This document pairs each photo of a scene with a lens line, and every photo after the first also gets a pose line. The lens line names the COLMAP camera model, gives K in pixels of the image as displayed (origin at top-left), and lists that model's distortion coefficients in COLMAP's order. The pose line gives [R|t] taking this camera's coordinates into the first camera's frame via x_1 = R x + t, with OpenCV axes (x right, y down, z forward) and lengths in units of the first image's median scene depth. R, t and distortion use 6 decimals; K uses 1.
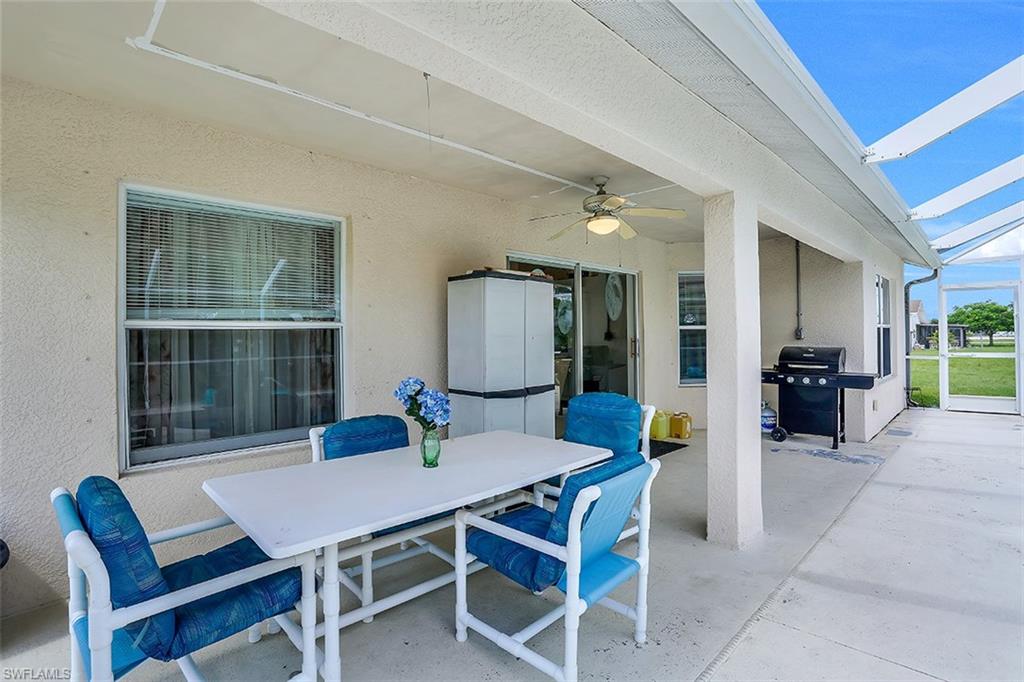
lens RADIAL K [[498.9, 0, 503.6], [0, 498.9, 330.4], [0, 0, 1]] dist [-0.059756, 0.019826]
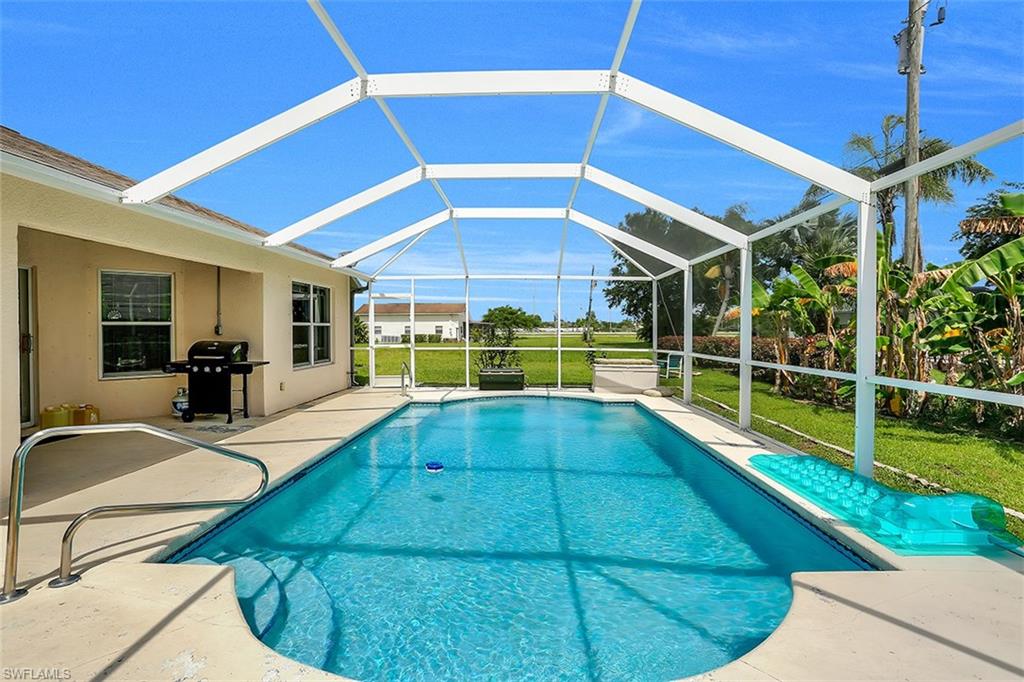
lens RADIAL K [[498.9, 0, 515.1], [0, 498.9, 330.0], [0, 0, 1]] dist [-0.059756, 0.019826]
pose [[0.715507, 0.004558, 0.698591, 0.300258], [-0.011293, 0.999924, 0.005042, -0.007639], [-0.698515, -0.011496, 0.715504, -0.360830]]
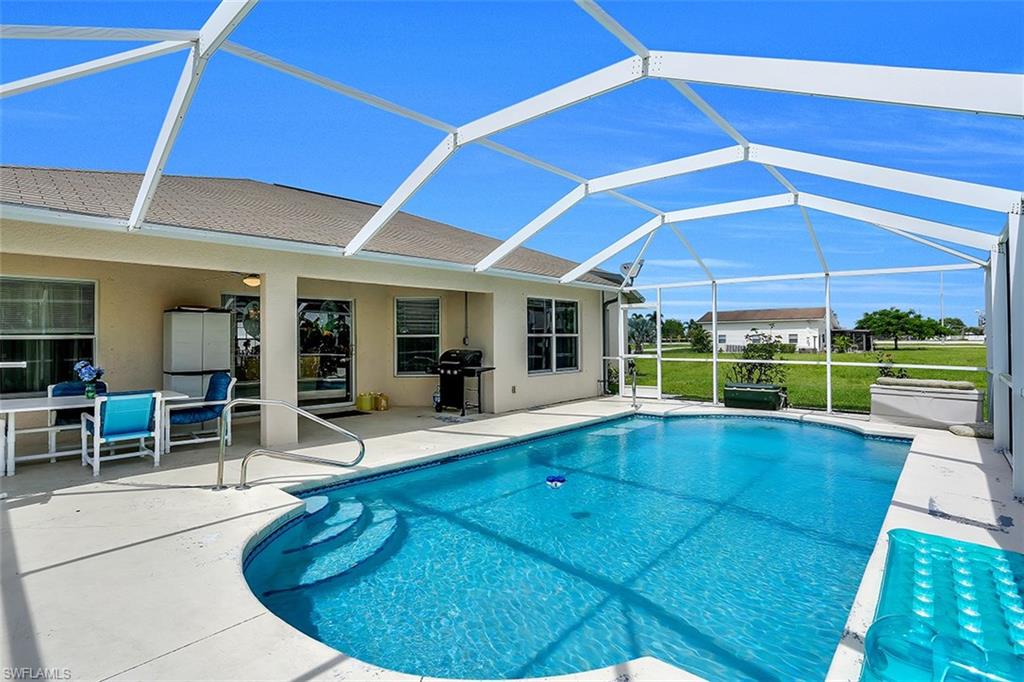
lens RADIAL K [[498.9, 0, 497.7], [0, 498.9, 325.8], [0, 0, 1]] dist [-0.059756, 0.019826]
pose [[0.997764, 0.003603, 0.066734, 0.622178], [-0.002487, 0.999856, -0.016806, -0.014602], [-0.066784, 0.016602, 0.997629, -0.535867]]
